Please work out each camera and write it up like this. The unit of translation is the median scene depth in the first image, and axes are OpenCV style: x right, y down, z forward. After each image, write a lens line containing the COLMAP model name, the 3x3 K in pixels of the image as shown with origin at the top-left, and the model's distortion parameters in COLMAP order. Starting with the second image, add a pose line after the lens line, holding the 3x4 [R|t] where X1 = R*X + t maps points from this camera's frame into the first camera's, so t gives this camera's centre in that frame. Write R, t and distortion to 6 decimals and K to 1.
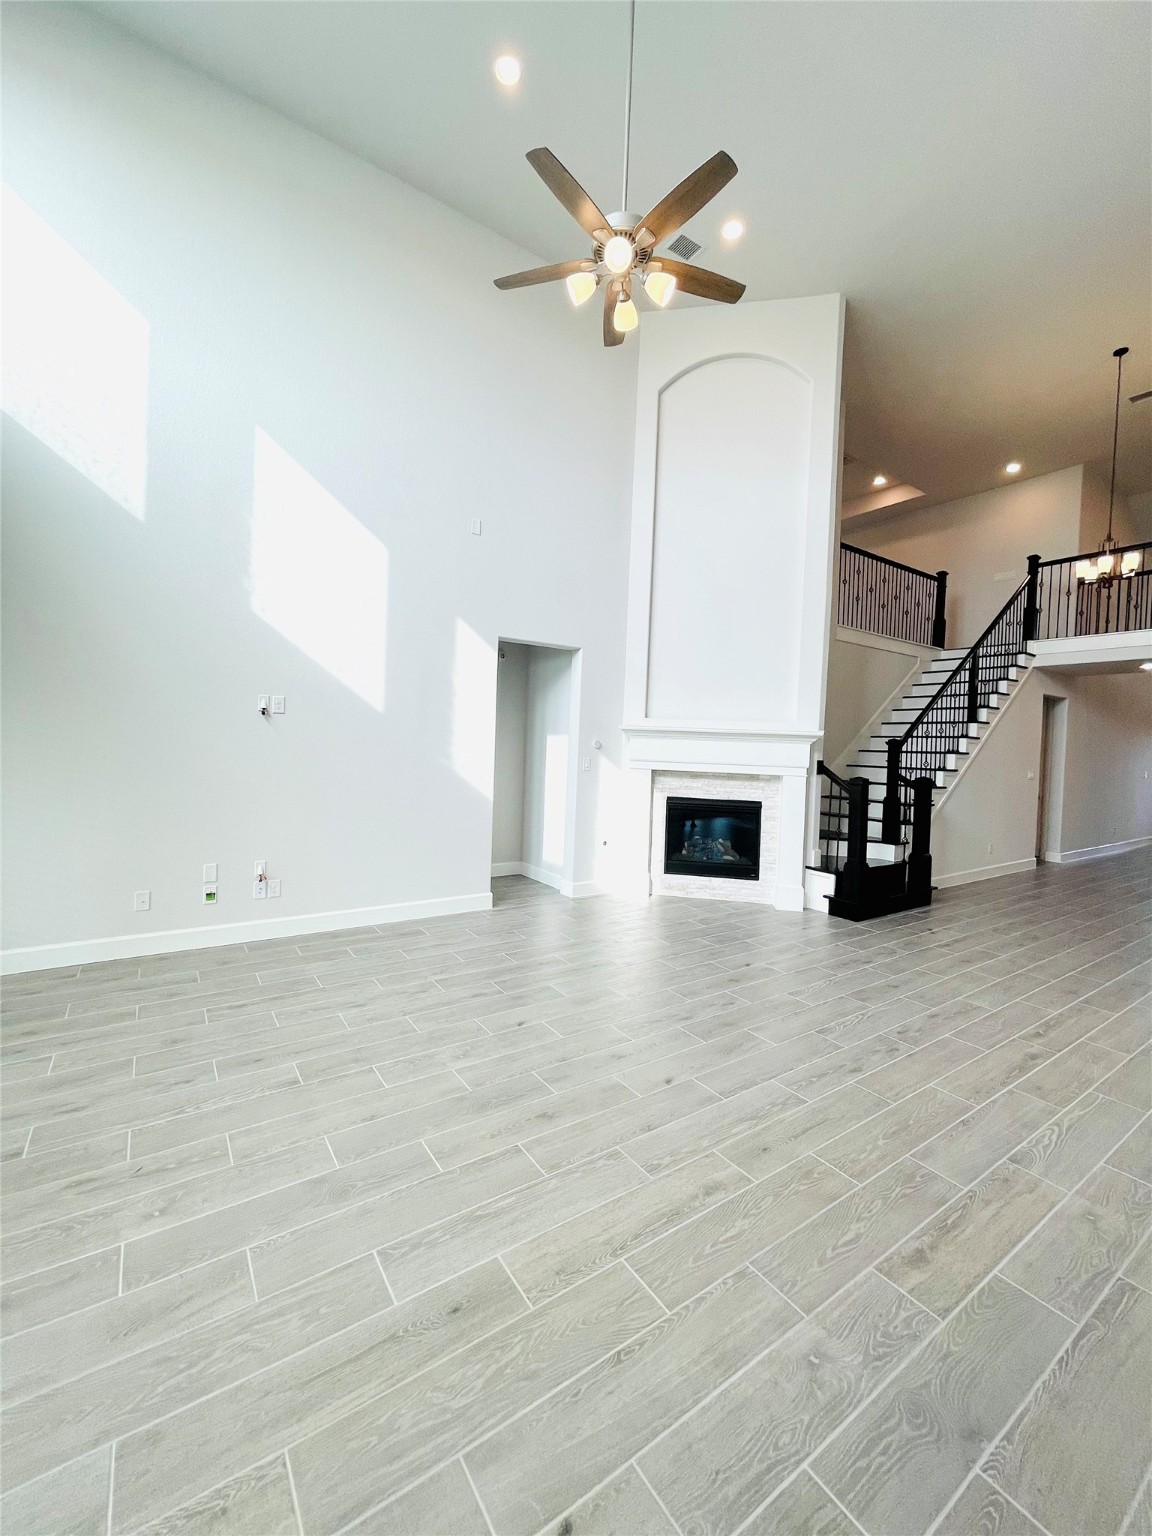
lens RADIAL K [[619.0, 0, 573.6], [0, 619.0, 755.9], [0, 0, 1]] dist [-0.001622, 0.000087]
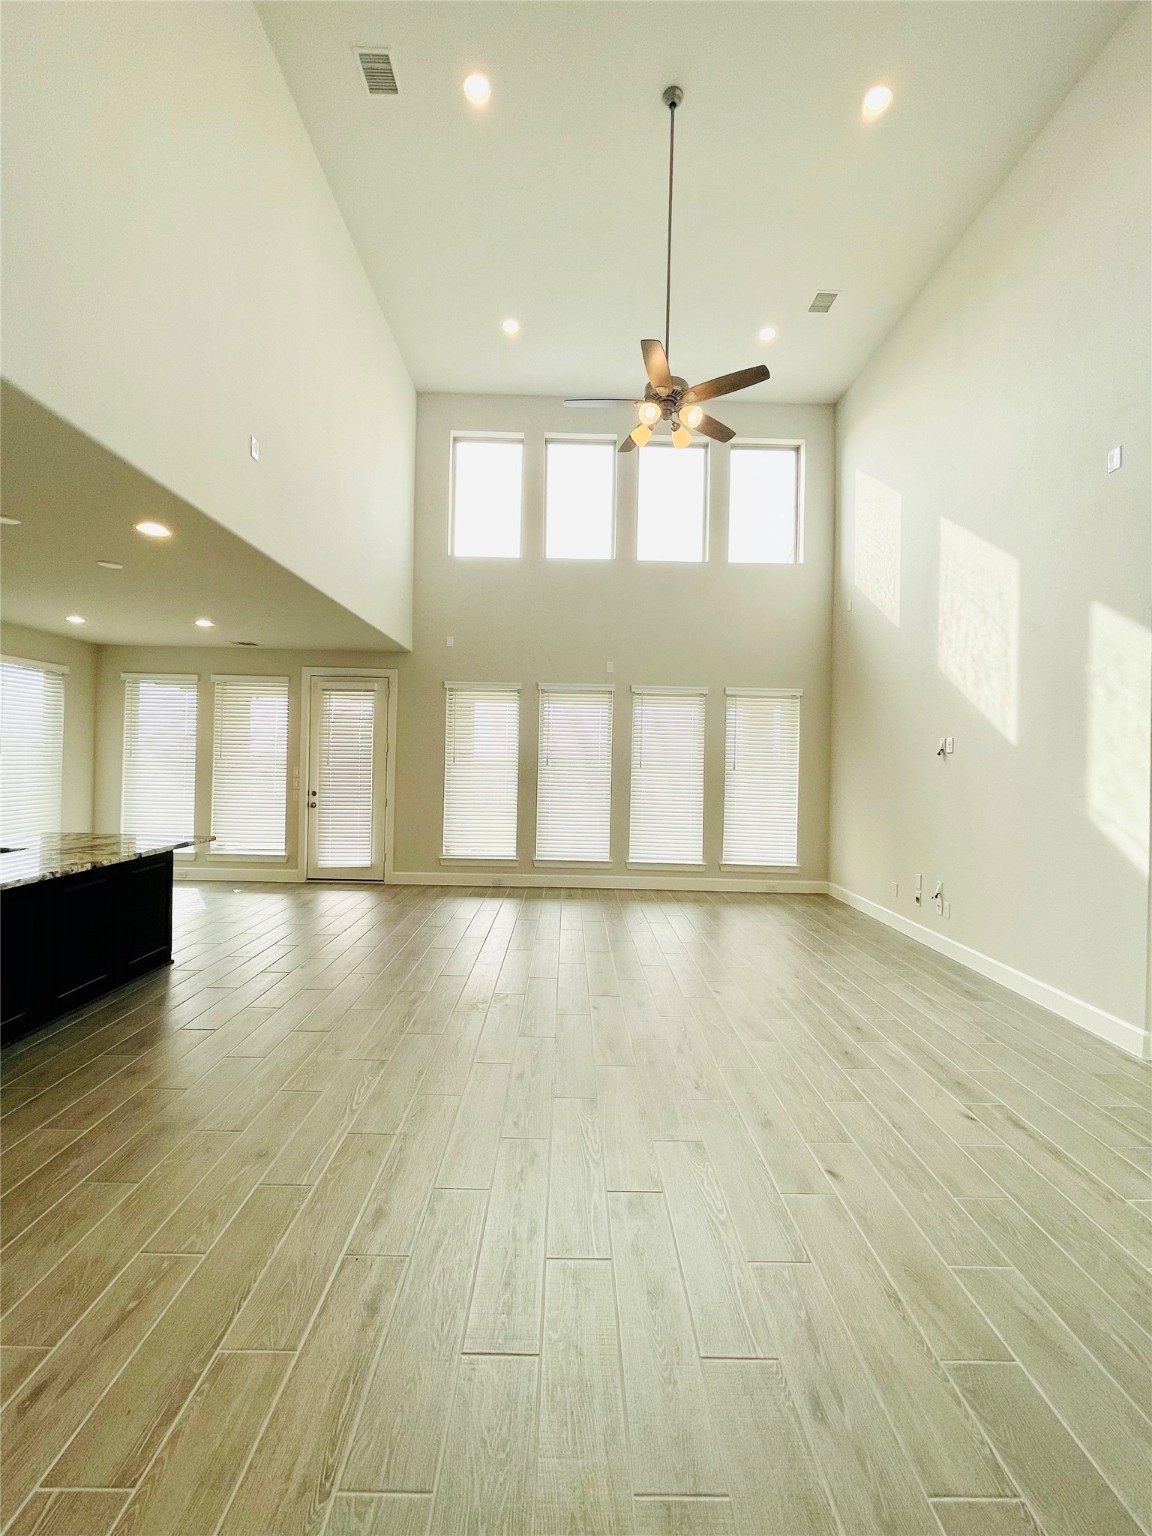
lens RADIAL K [[619.0, 0, 573.6], [0, 619.0, 755.9], [0, 0, 1]] dist [-0.001622, 0.000087]
pose [[-0.550973, -0.052202, -0.832889, 0.838959], [-0.063405, 0.997775, -0.020593, 0.002820], [0.832111, 0.041463, -0.553057, 1.056497]]
